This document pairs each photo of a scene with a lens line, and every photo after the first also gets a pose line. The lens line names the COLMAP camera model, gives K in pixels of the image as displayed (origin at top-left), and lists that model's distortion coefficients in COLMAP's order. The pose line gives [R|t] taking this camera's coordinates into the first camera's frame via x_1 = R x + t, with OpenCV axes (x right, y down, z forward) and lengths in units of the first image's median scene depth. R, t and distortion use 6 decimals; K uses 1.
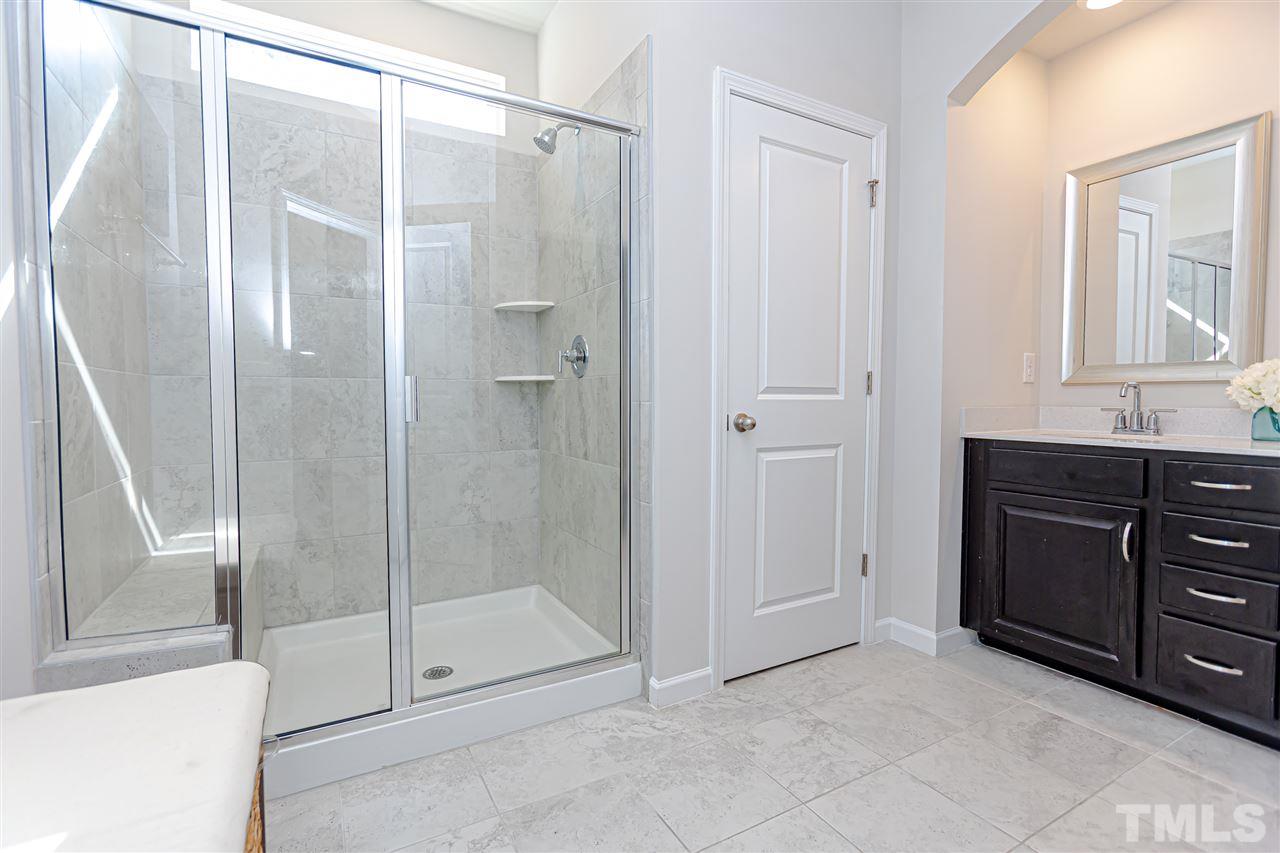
lens RADIAL K [[567.8, 0, 635.2], [0, 567.8, 413.4], [0, 0, 1]] dist [-0.018125, 0.010999]
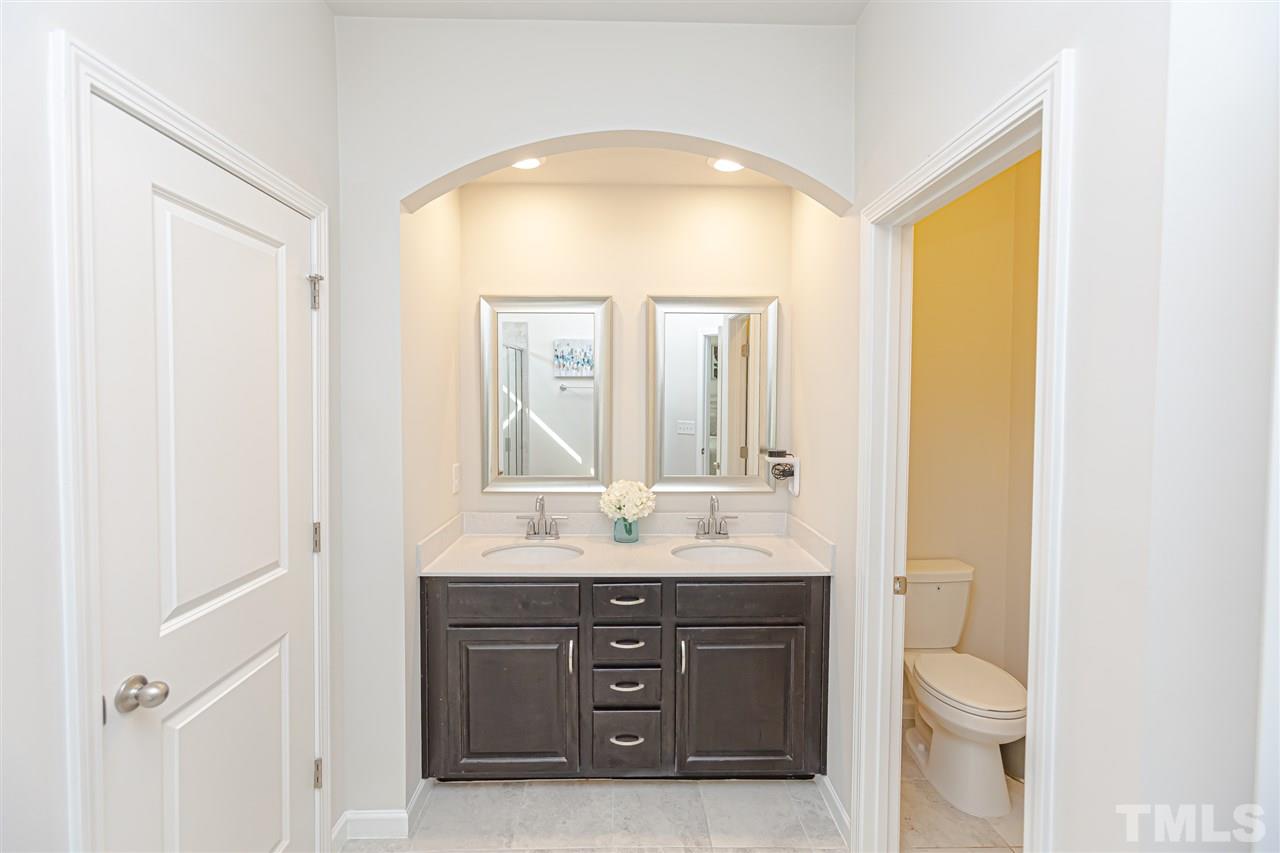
lens RADIAL K [[567.8, 0, 645.8], [0, 567.8, 425.9], [0, 0, 1]] dist [-0.018125, 0.010999]
pose [[0.463097, -0.024732, 0.885962, -0.056971], [0.034732, 0.999349, 0.009742, -0.212405], [-0.885627, 0.026259, 0.463655, 0.269024]]
